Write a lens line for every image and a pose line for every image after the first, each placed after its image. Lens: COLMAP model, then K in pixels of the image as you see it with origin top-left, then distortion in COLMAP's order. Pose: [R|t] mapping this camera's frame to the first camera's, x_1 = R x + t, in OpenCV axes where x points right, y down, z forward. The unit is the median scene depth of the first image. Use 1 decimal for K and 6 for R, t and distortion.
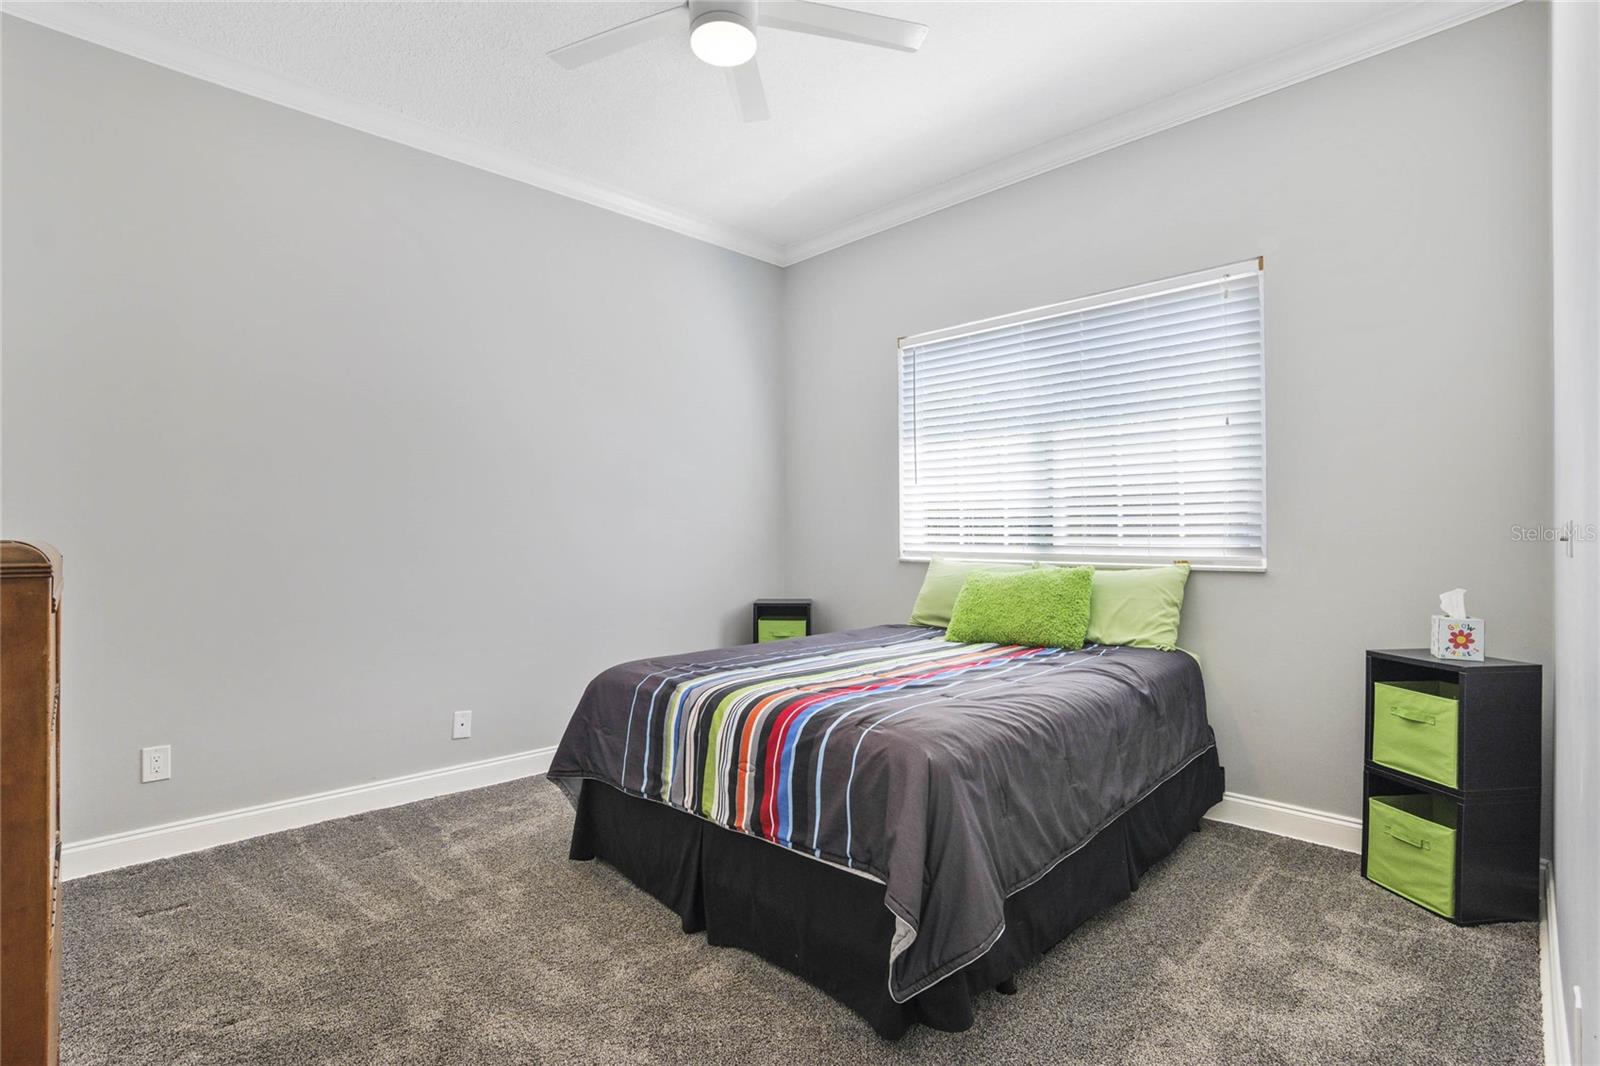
lens RADIAL K [[739.6, 0, 805.6], [0, 739.6, 522.8], [0, 0, 1]] dist [-0.060220, 0.020237]
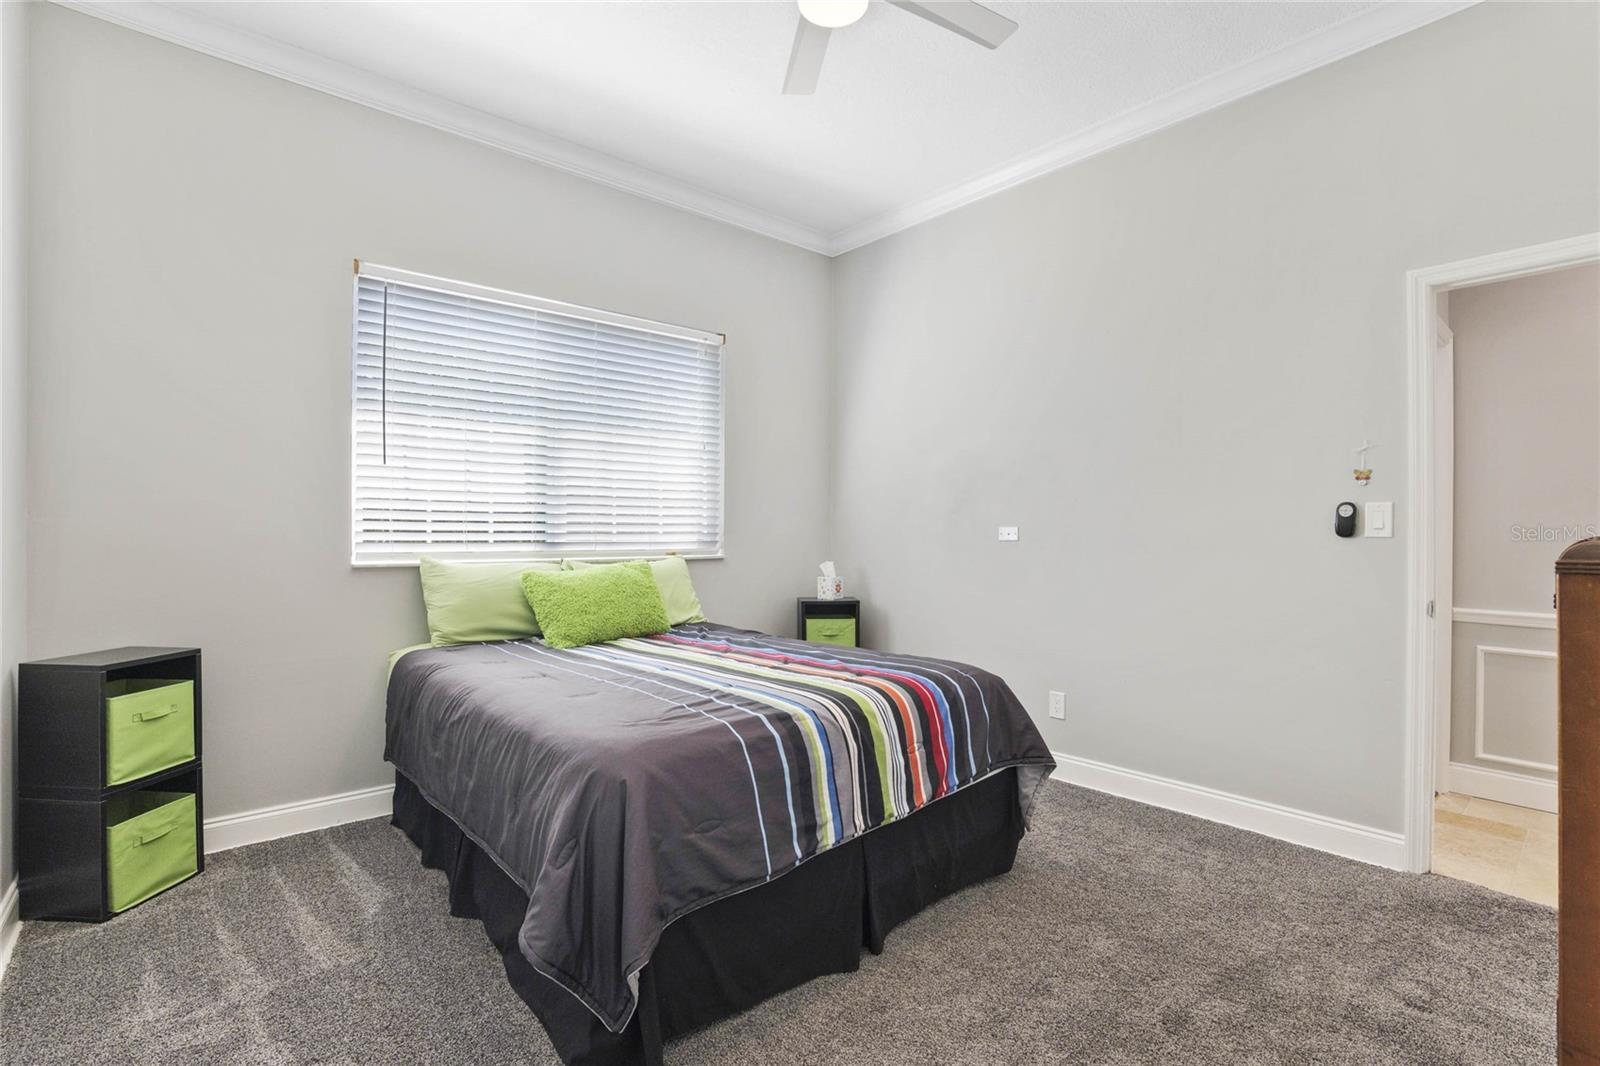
lens RADIAL K [[739.6, 0, 791.6], [0, 739.6, 526.0], [0, 0, 1]] dist [-0.060220, 0.020237]
pose [[0.076471, 0.008090, 0.997039, -0.675690], [-0.018043, 0.999815, -0.006729, 0.010392], [-0.996909, -0.017475, 0.076603, 0.637878]]
